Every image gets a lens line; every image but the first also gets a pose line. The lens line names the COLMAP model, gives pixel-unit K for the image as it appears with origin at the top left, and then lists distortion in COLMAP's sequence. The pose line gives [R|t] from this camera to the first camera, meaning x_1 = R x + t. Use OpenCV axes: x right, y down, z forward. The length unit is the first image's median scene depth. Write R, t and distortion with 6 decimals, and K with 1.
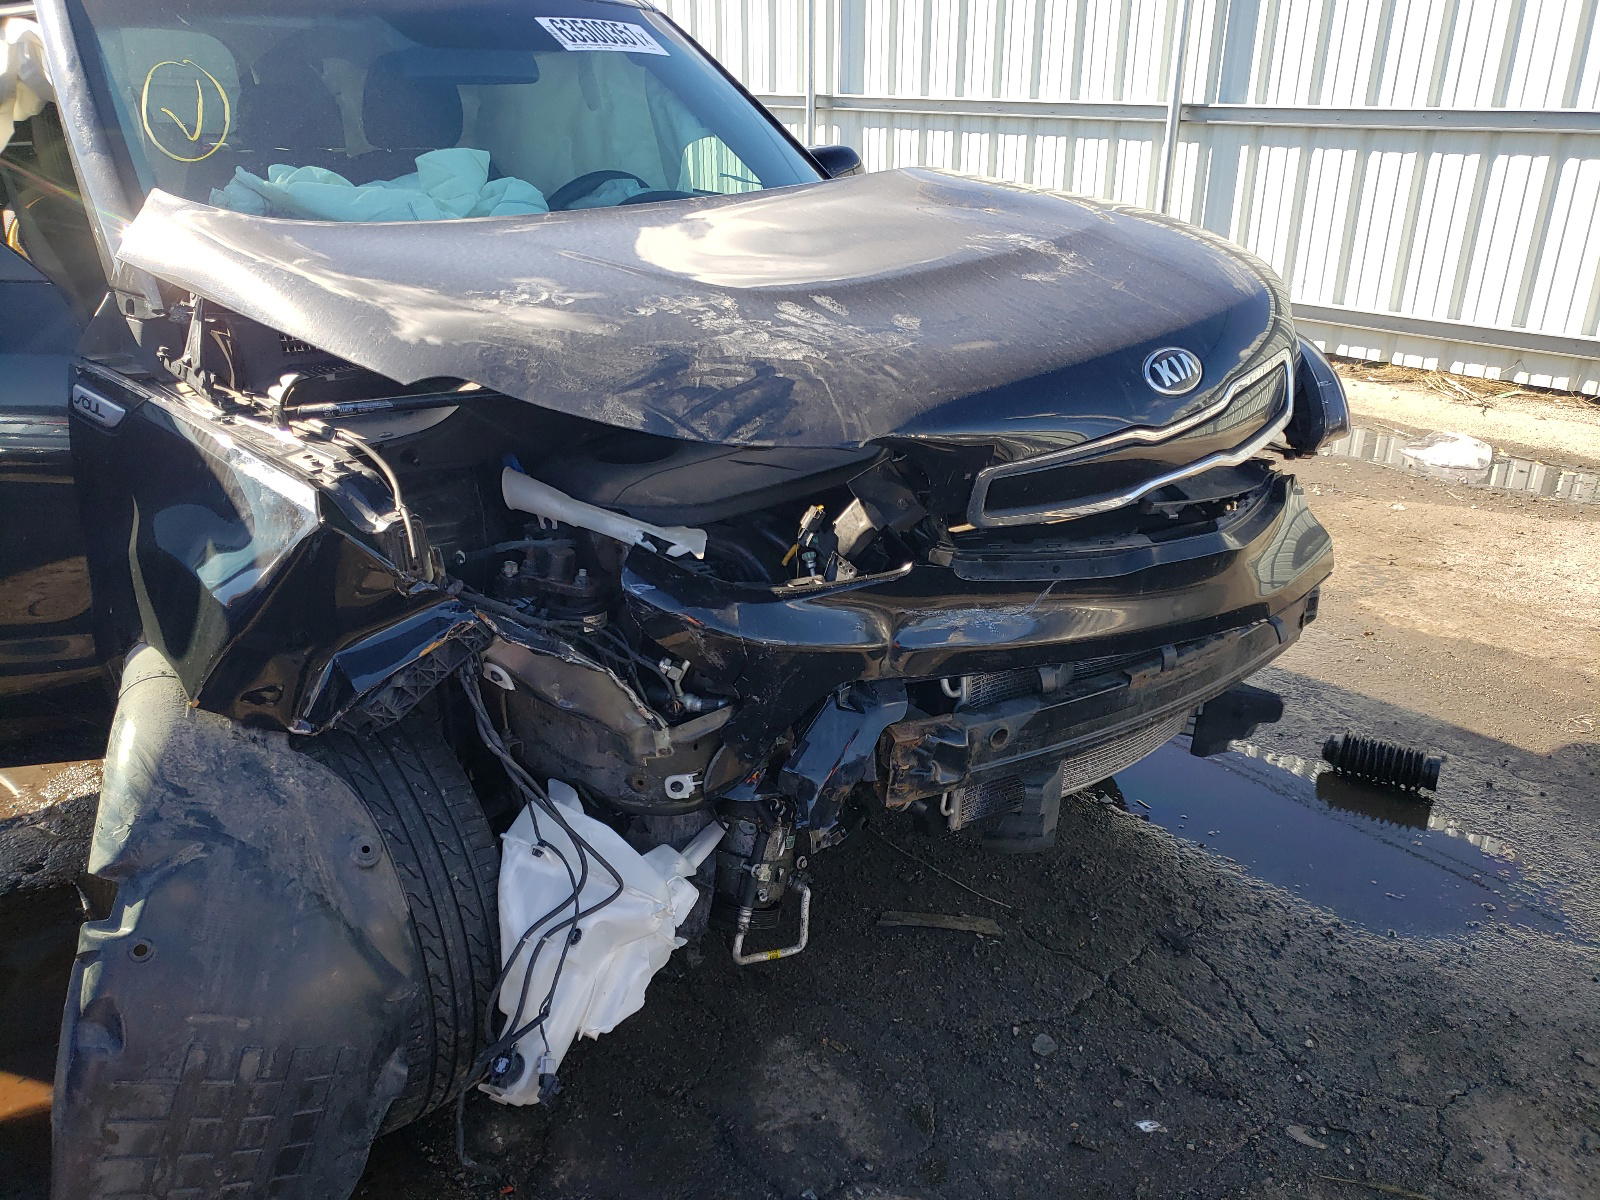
lens RADIAL K [[1221.8, 0, 832.1], [0, 1221.8, 599.7], [0, 0, 1]] dist [0.032439, -0.022924]
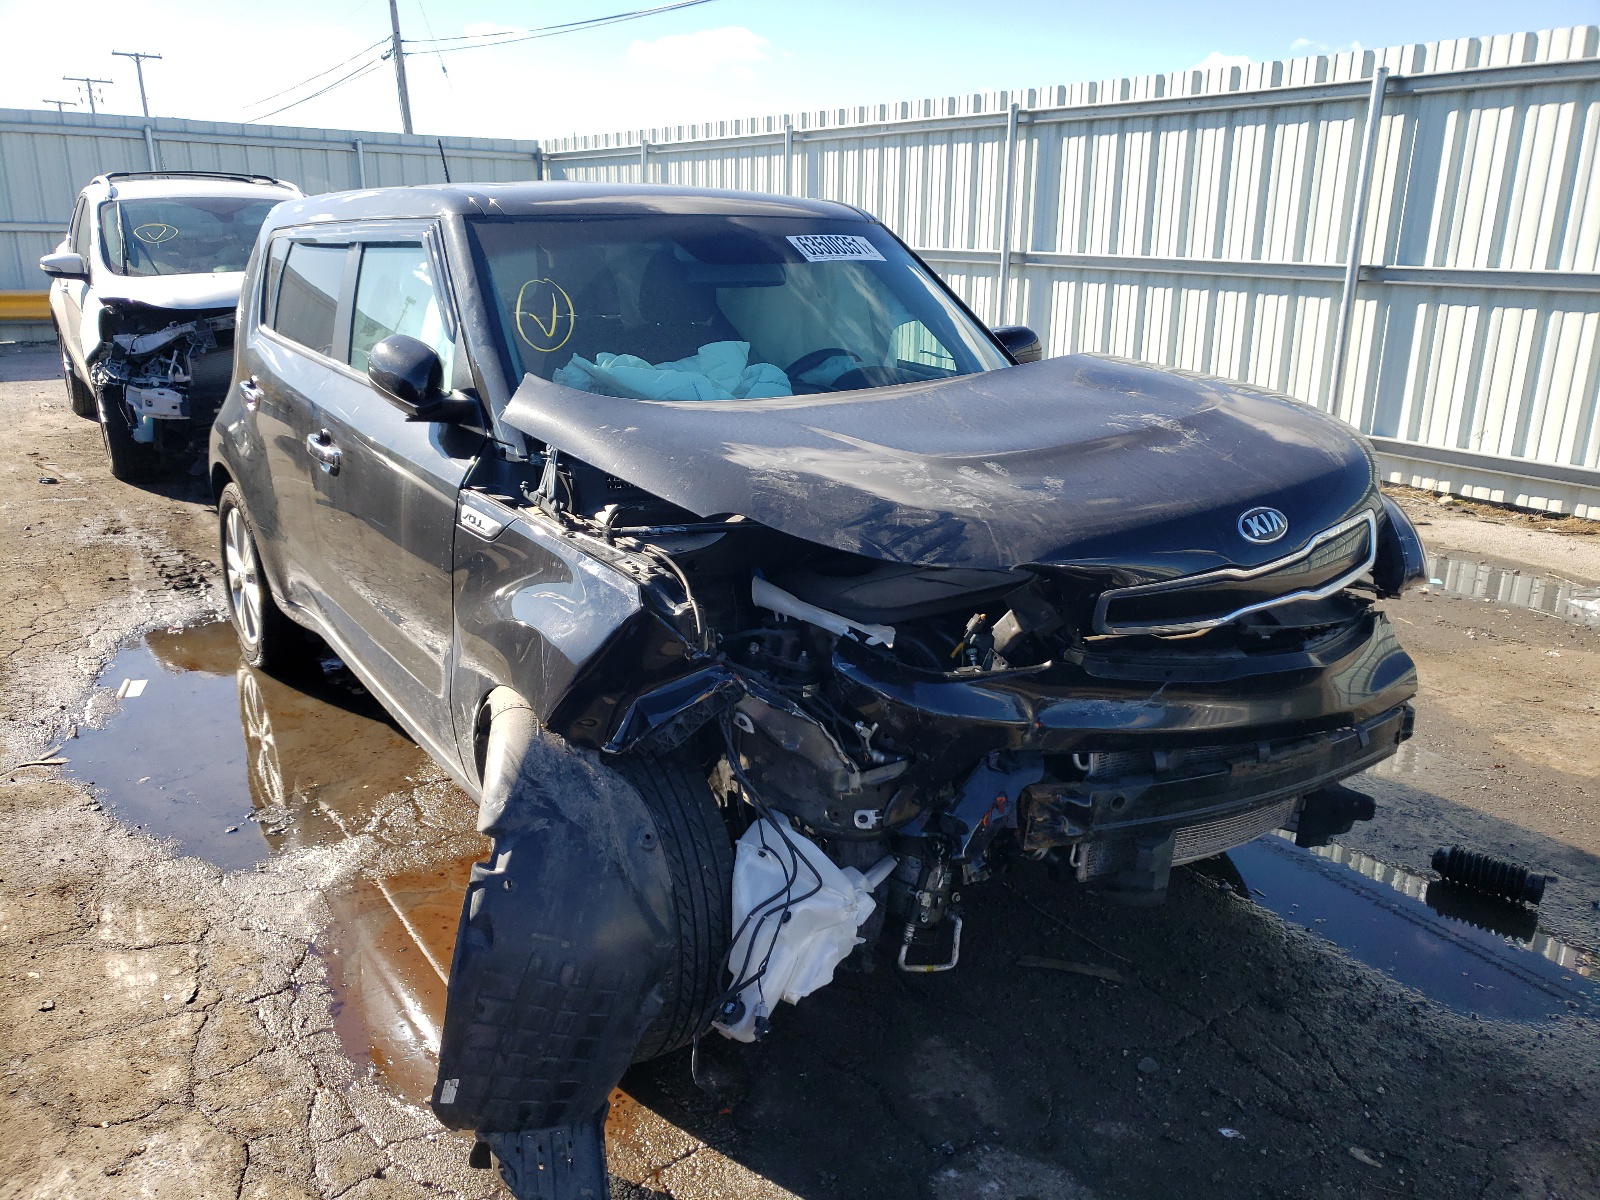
lens RADIAL K [[1221.8, 0, 804.7], [0, 1221.8, 600.4], [0, 0, 1]] dist [0.032439, -0.022924]
pose [[0.984626, 0.047664, -0.168048, 0.021123], [-0.063862, 0.993677, -0.092344, 0.041146], [0.162584, 0.101656, 0.981444, -0.323767]]
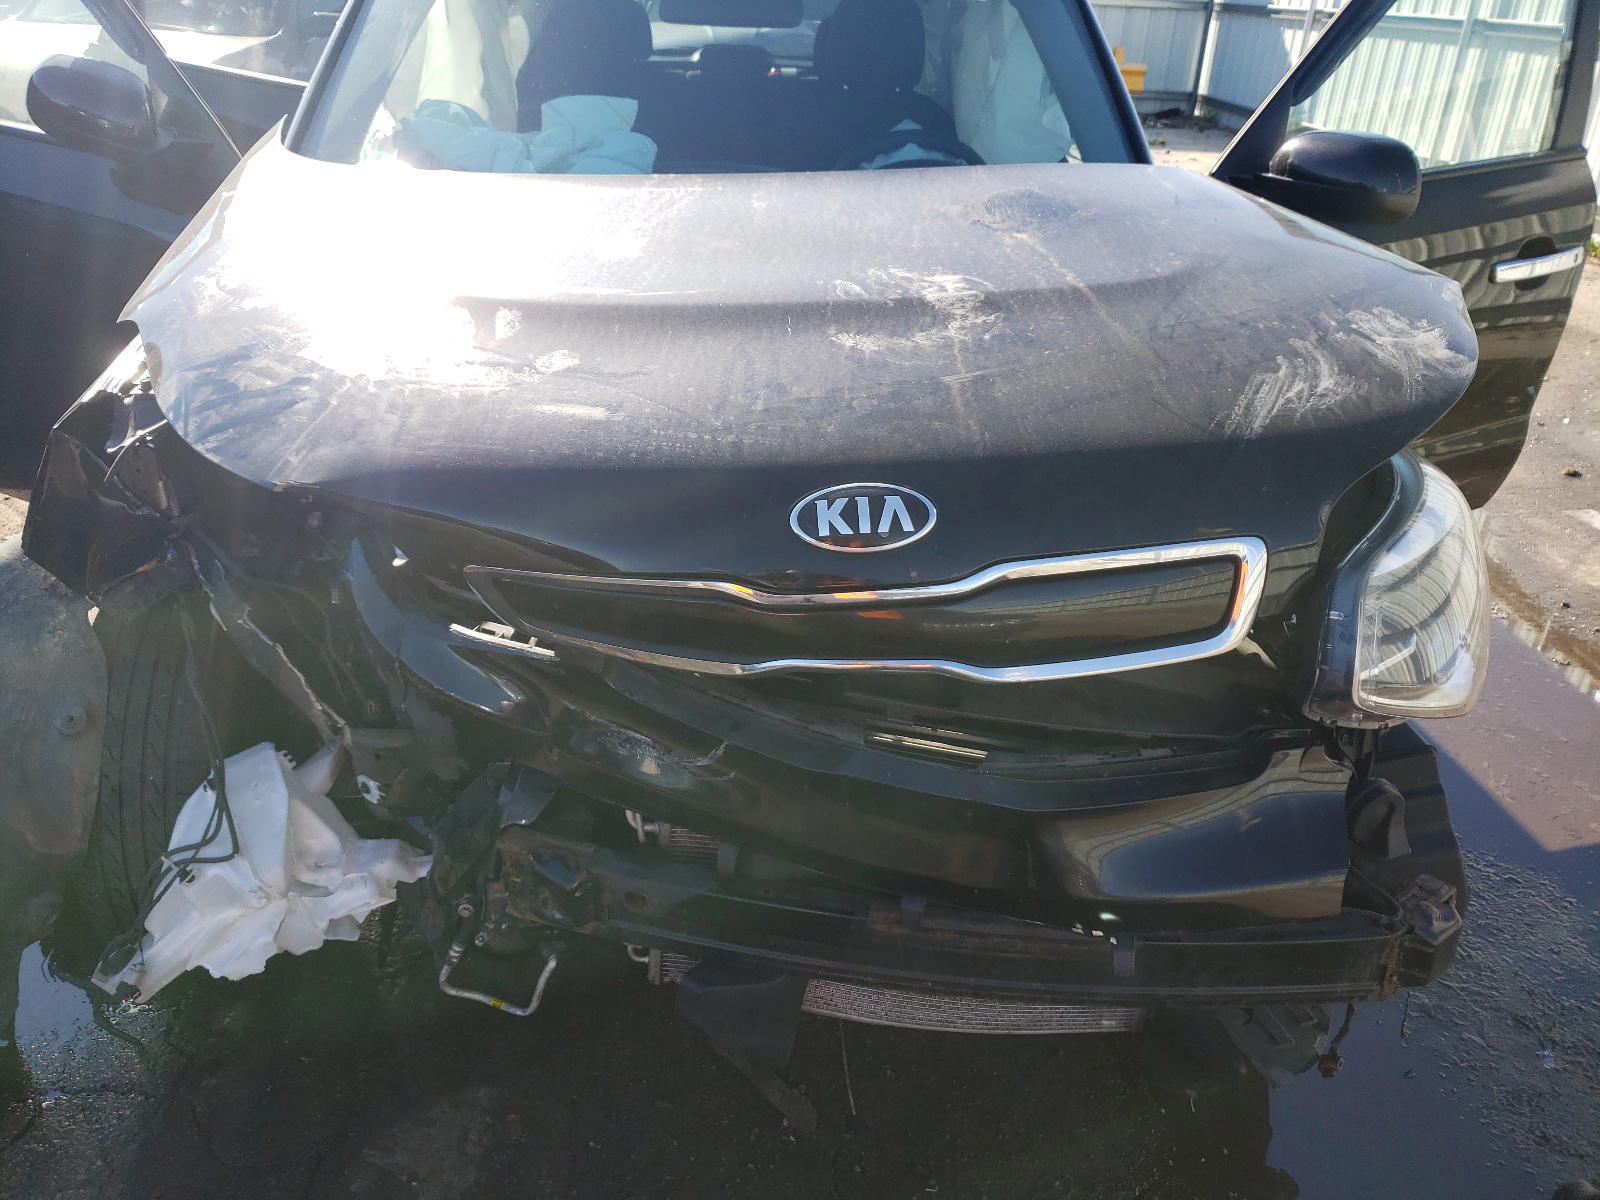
lens RADIAL K [[1221.8, 0, 795.0], [0, 1221.8, 609.1], [0, 0, 1]] dist [0.032439, -0.022924]
pose [[0.730212, 0.326036, -0.600409, 0.623081], [-0.291152, 0.943498, 0.158245, -0.219040], [0.618079, 0.059258, 0.783880, 0.431014]]
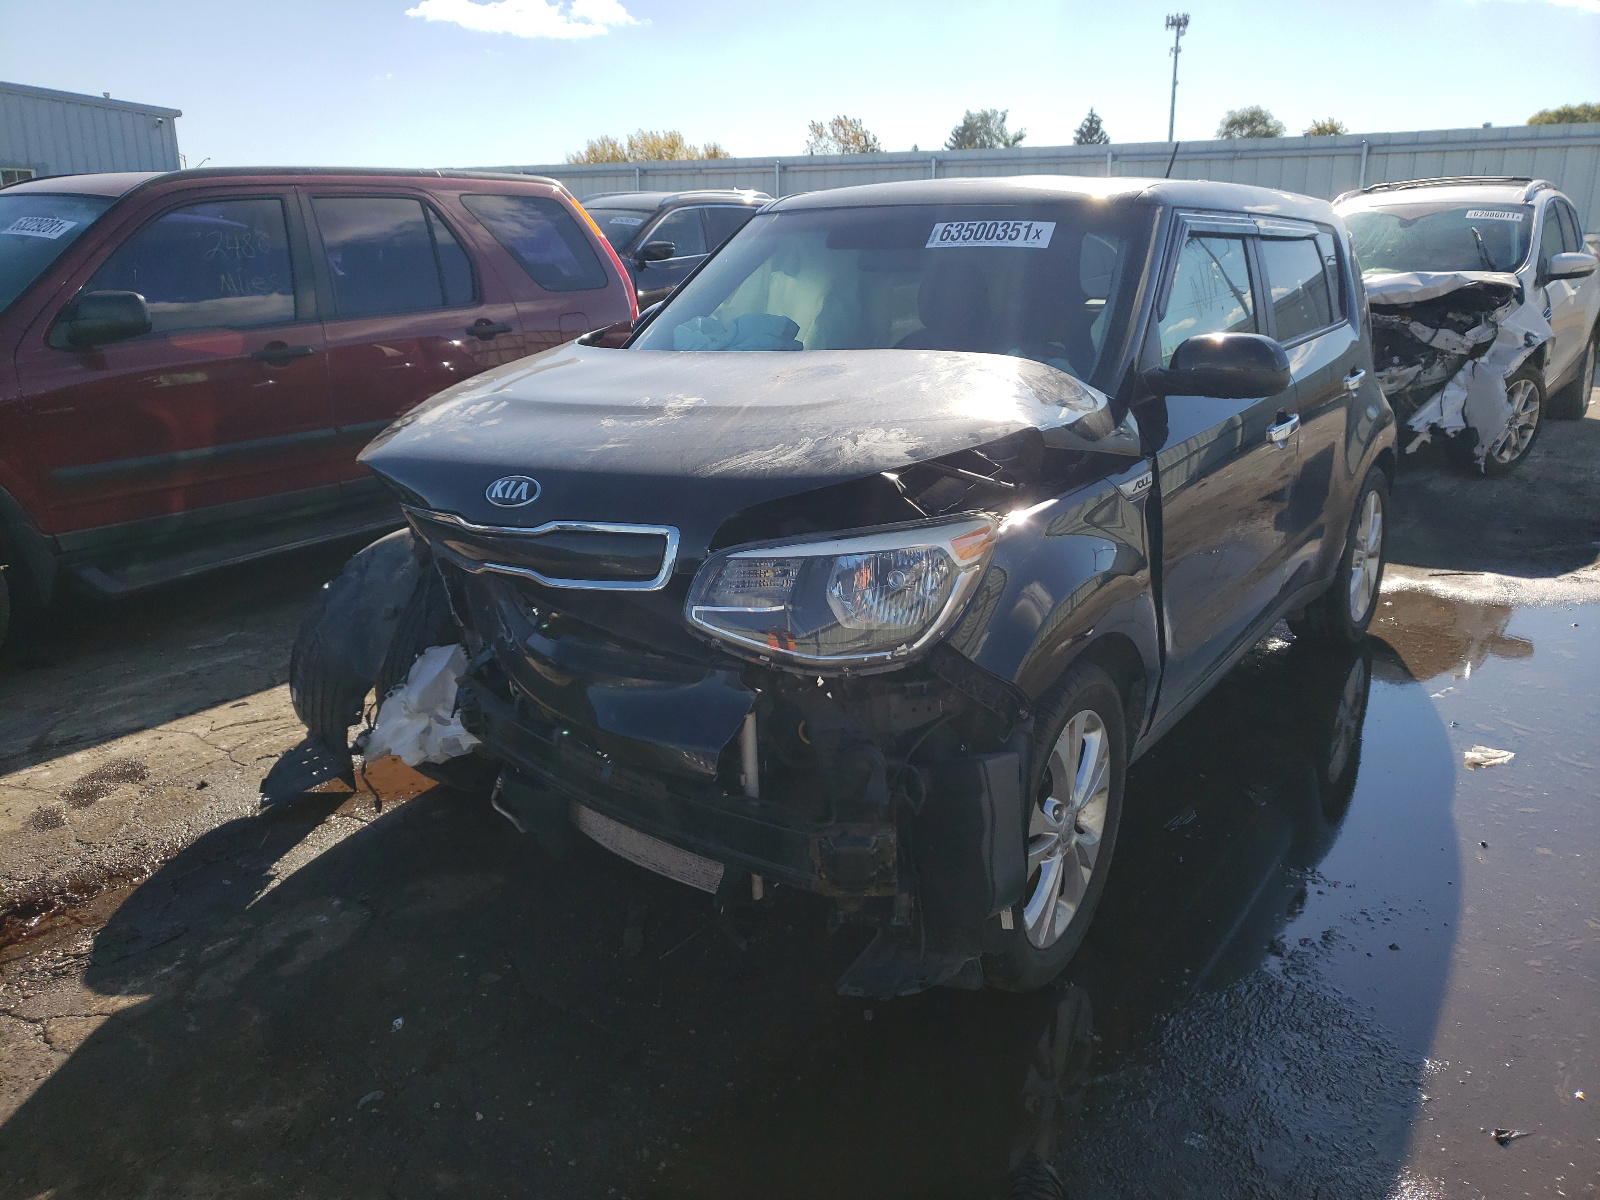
lens RADIAL K [[1221.8, 0, 798.4], [0, 1221.8, 599.7], [0, 0, 1]] dist [0.032439, -0.022924]
pose [[0.168575, 0.266458, -0.948990, 1.513792], [-0.373441, 0.908262, 0.188685, -0.417503], [0.912209, 0.322584, 0.252617, 0.922053]]
